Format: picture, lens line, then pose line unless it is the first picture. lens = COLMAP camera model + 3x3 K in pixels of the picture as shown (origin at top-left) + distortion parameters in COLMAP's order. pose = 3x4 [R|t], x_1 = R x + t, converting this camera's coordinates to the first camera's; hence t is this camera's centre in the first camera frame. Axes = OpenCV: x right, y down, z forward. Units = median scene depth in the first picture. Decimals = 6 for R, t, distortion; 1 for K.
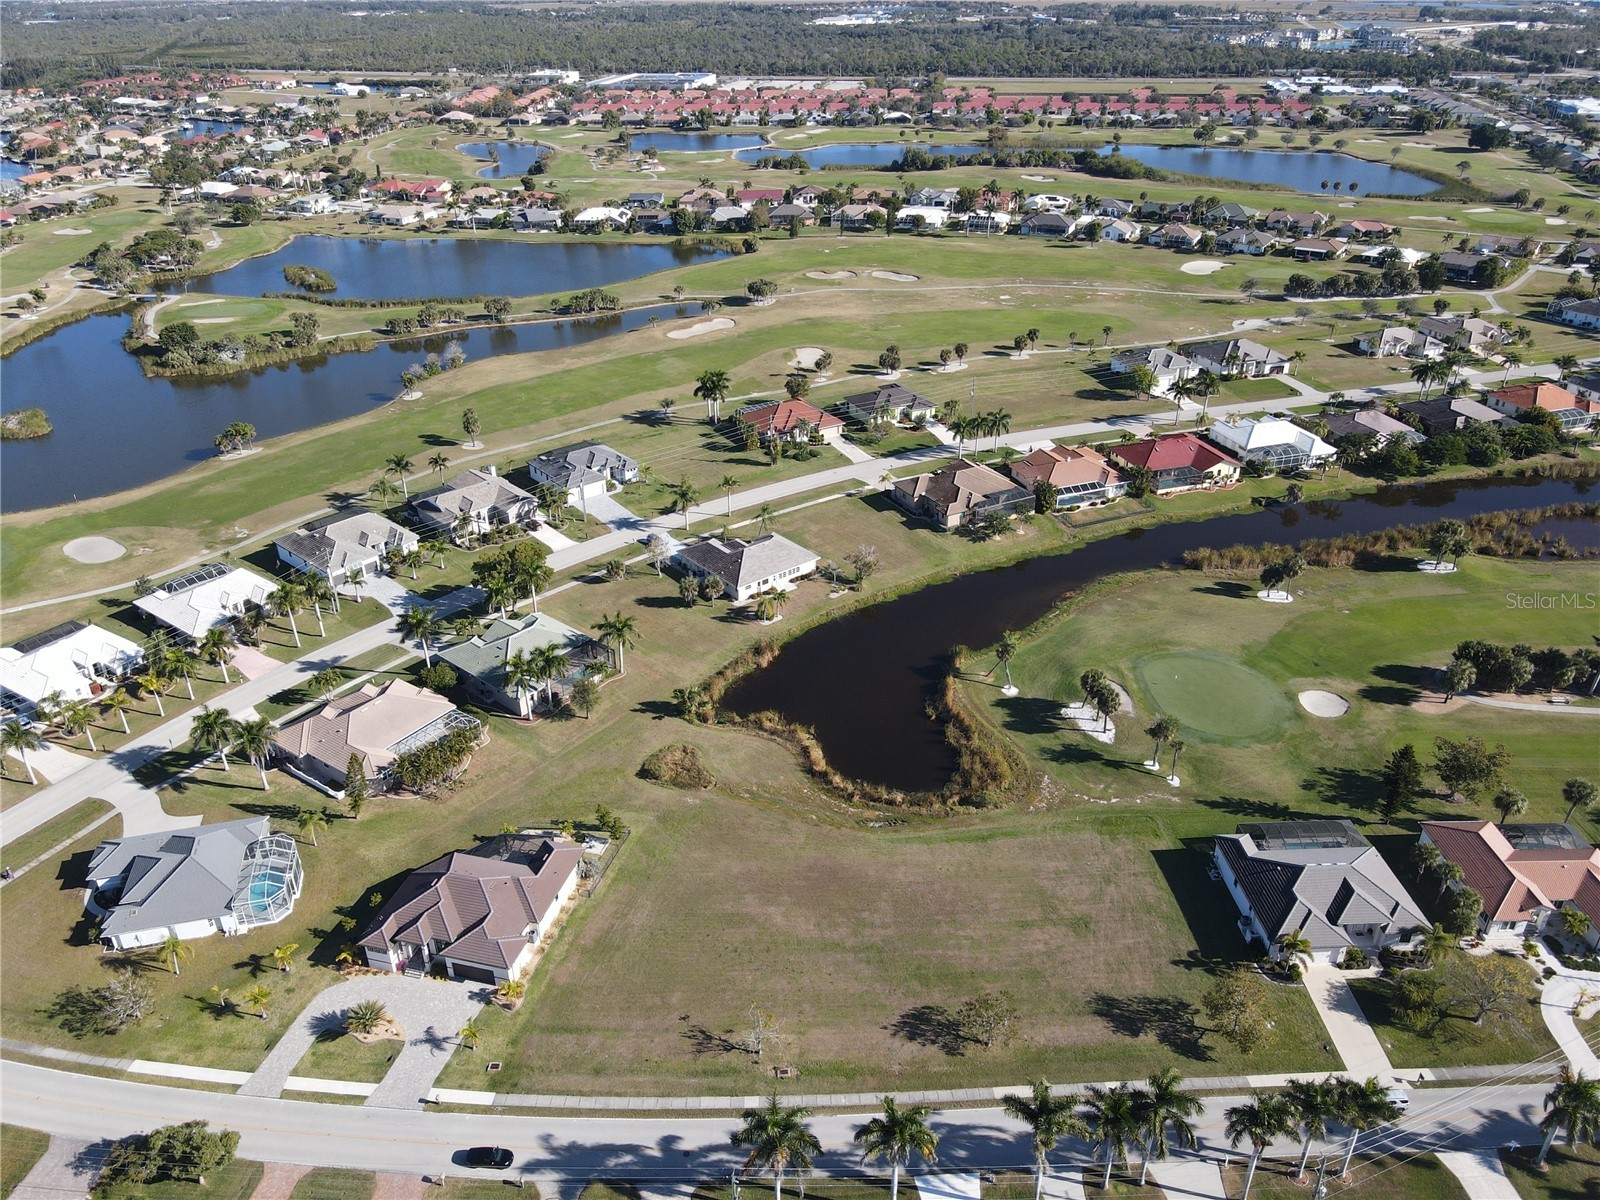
lens RADIAL K [[1179.3, 0, 798.4], [0, 1179.3, 595.9], [0, 0, 1]] dist [-0.005158, 0.041688]
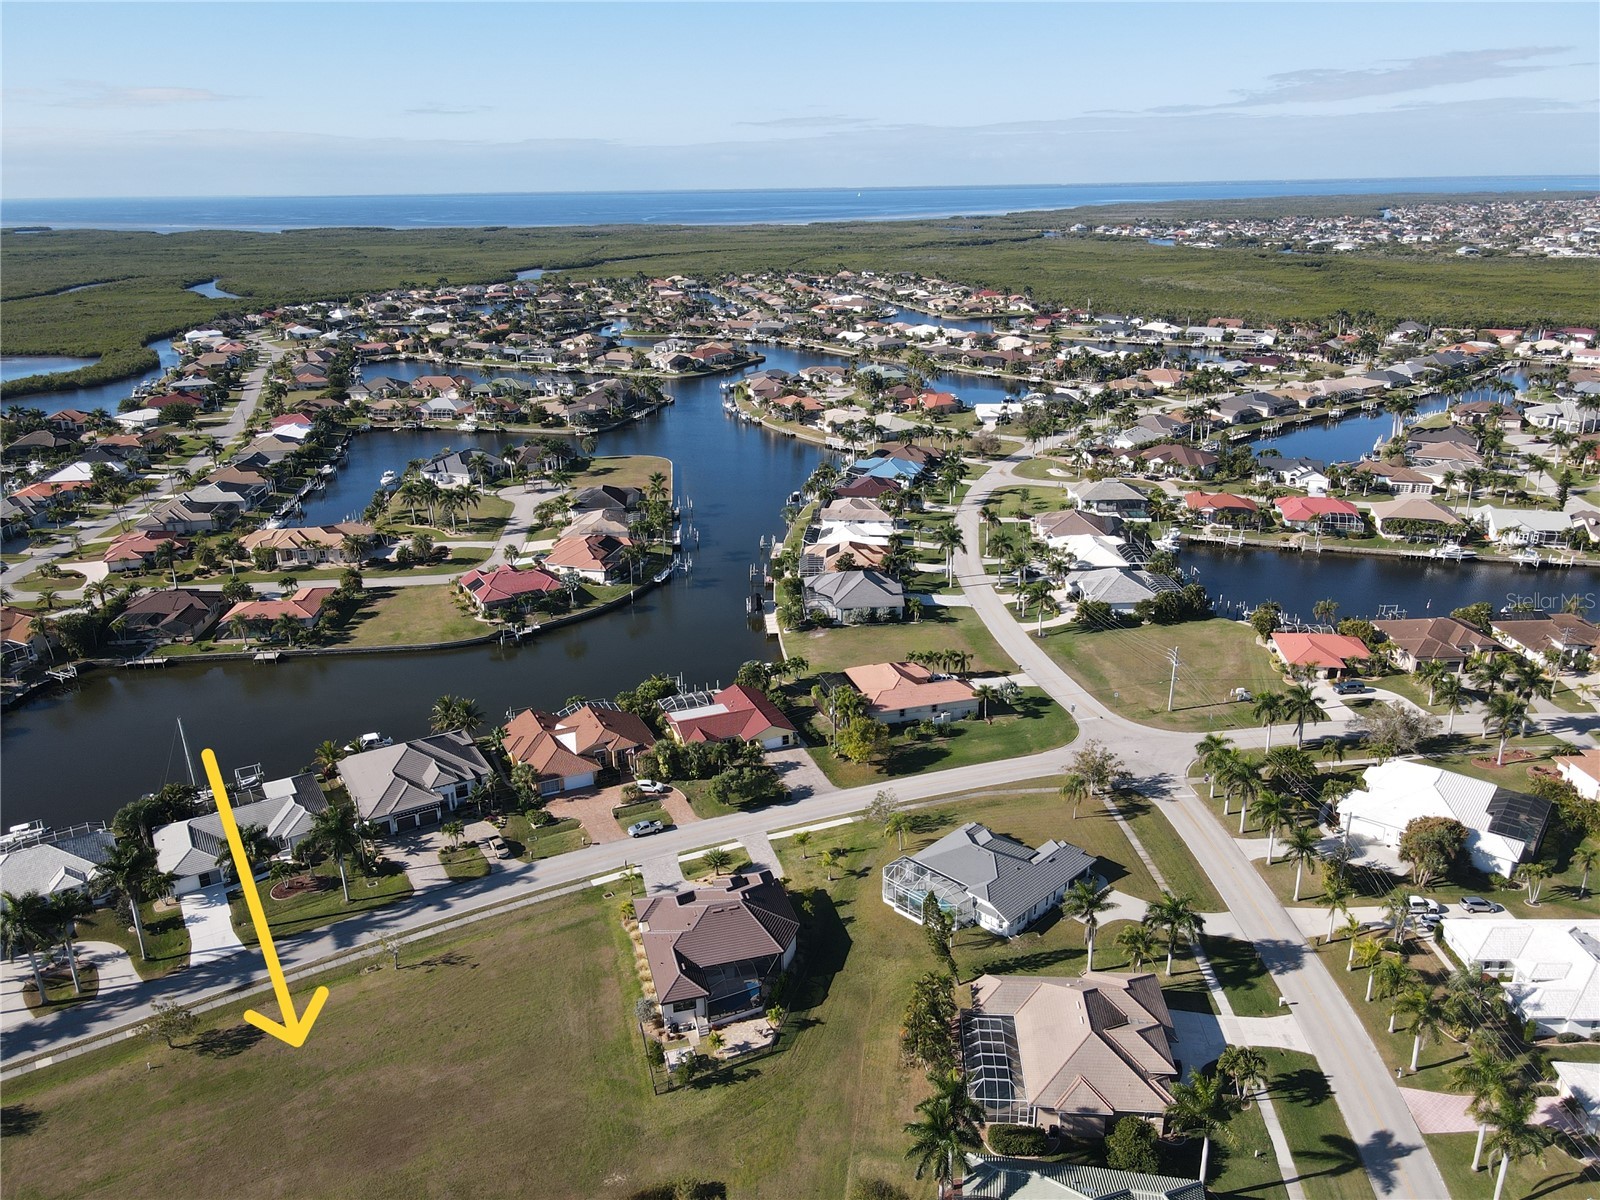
lens RADIAL K [[1179.3, 0, 798.4], [0, 1179.3, 595.9], [0, 0, 1]] dist [-0.005158, 0.041688]
pose [[-0.861150, 0.187594, -0.472471, 0.075827], [-0.223015, 0.695793, 0.682742, -0.529671], [0.456820, 0.693312, -0.557346, 1.131370]]
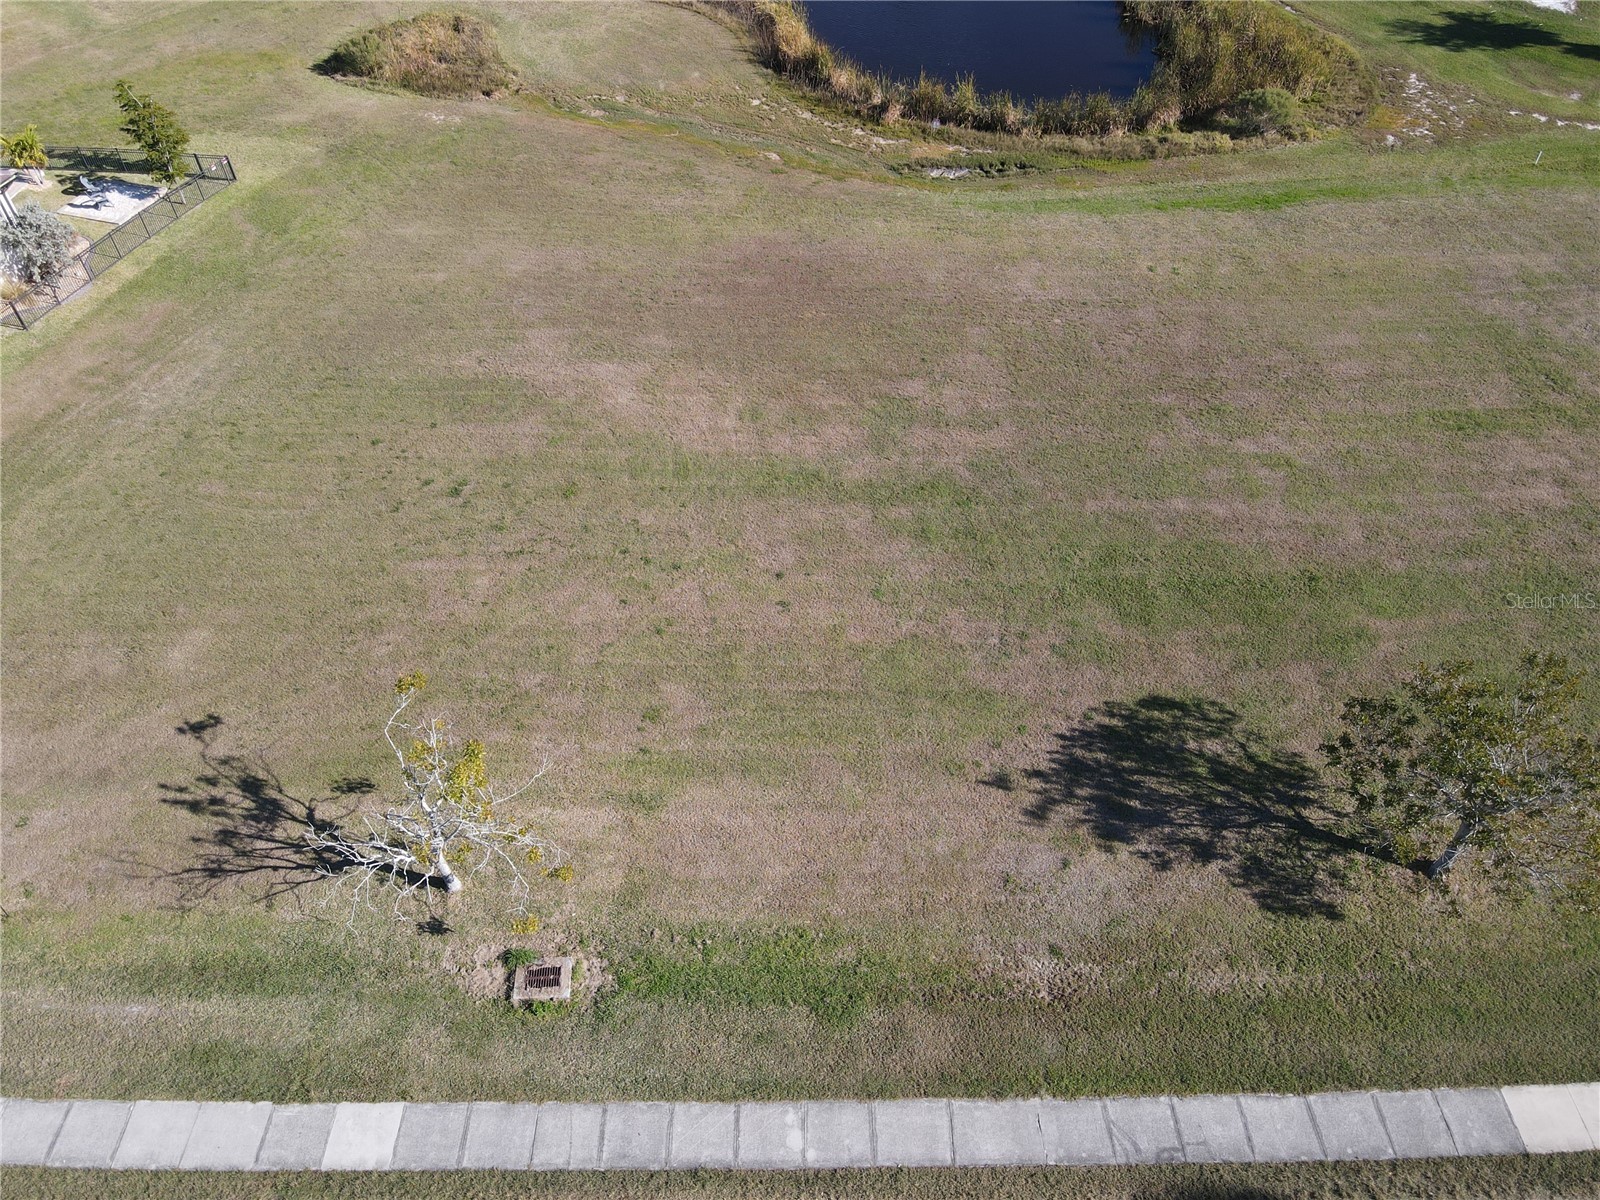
lens RADIAL K [[1190.5, 0, 795.3], [0, 1190.5, 580.3], [0, 0, 1]] dist [-0.000612, 0.030960]
pose [[0.999534, 0.016654, -0.025599, 0.029035], [-0.008077, 0.952526, 0.304351, 0.185654], [0.029452, -0.304002, 0.952216, 0.574665]]
